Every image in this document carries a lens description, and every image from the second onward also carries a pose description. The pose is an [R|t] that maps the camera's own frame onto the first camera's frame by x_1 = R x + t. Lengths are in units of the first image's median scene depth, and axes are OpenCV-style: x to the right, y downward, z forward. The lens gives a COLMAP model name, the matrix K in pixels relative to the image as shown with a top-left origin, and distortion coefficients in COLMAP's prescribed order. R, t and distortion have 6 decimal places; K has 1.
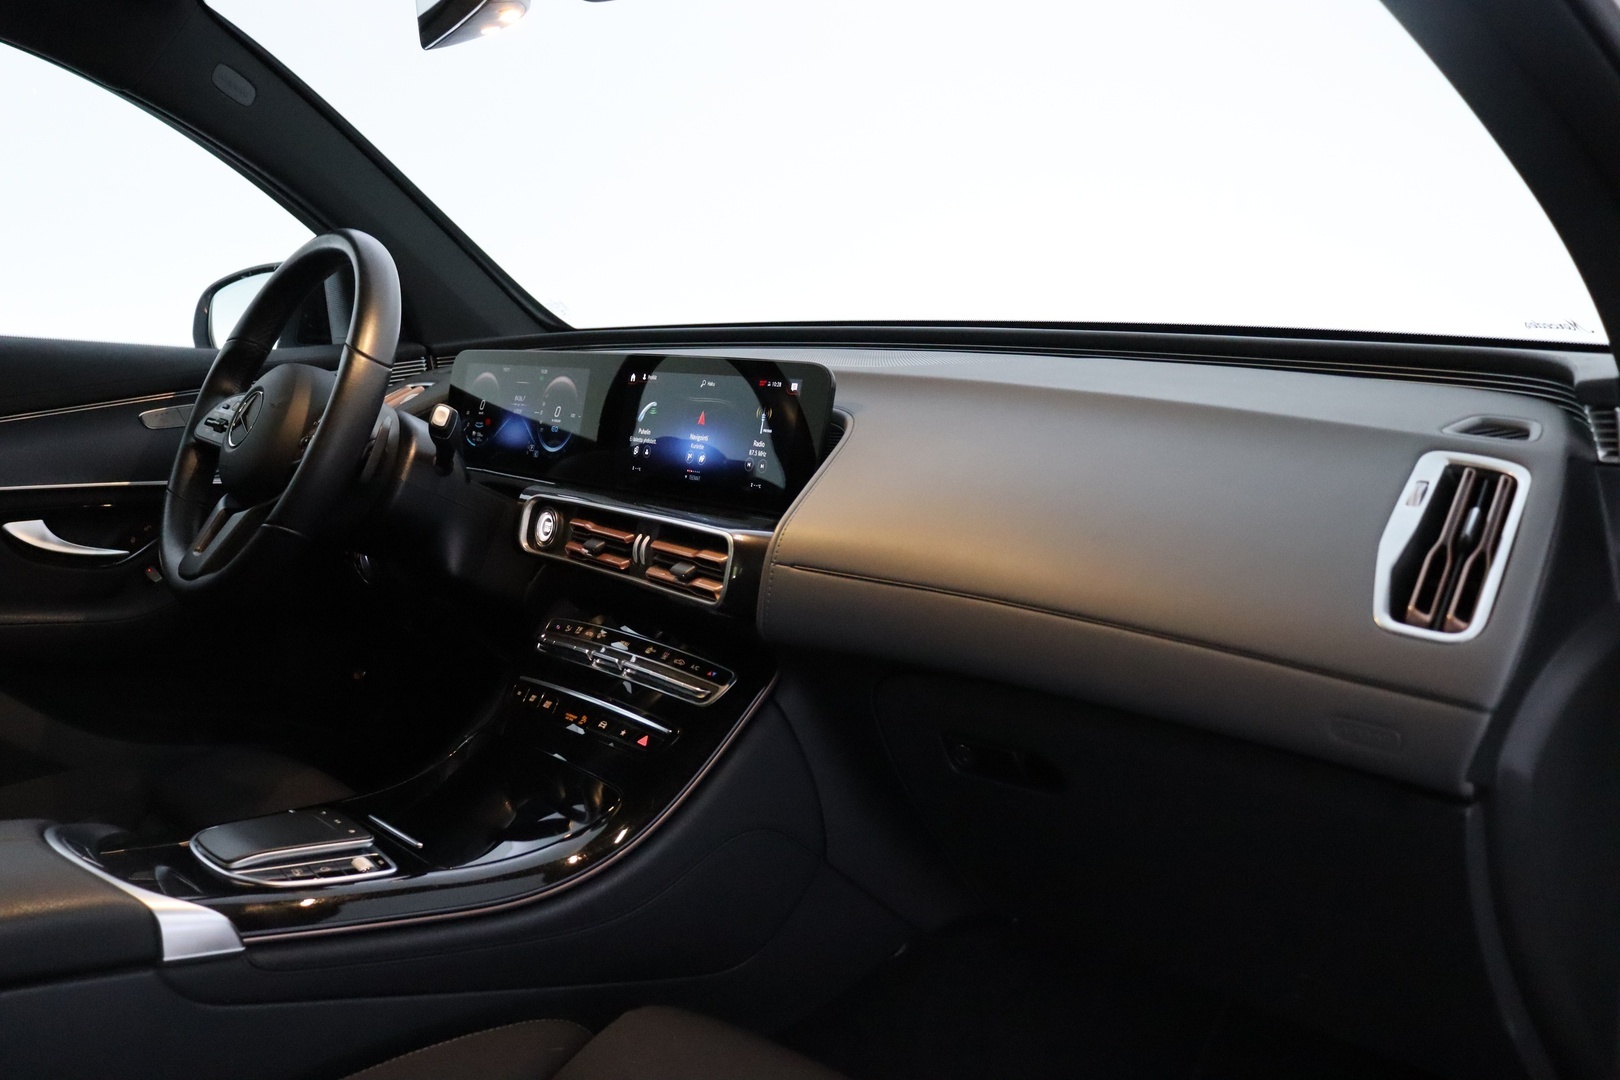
lens RADIAL K [[1468.3, 0, 808.0], [0, 1468.3, 542.4], [0, 0, 1]] dist [-0.089642, 0.000000]
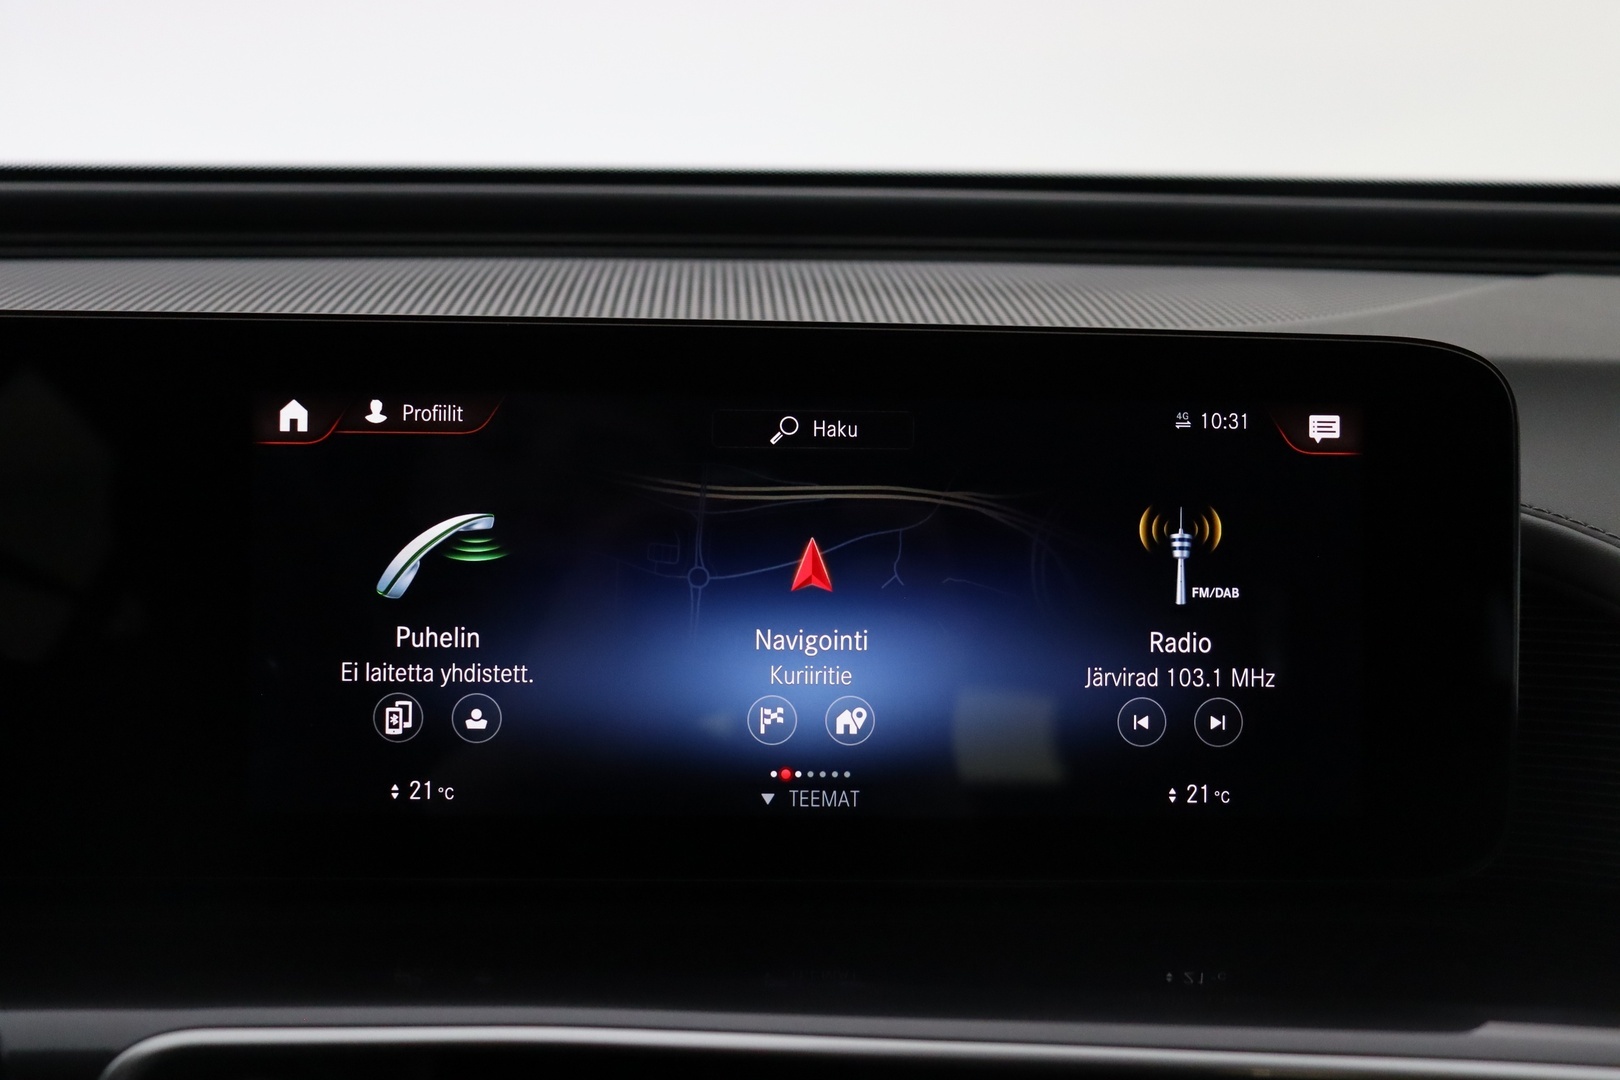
lens RADIAL K [[2191.1, 0, 809.5], [0, 2191.1, 543.1], [0, 0, 1]] dist [0.155756, 0.000000]
pose [[0.622395, -0.130992, 0.771664, -0.370129], [0.104736, 0.990968, 0.083743, -0.120839], [-0.775664, 0.028700, 0.630493, 0.756494]]
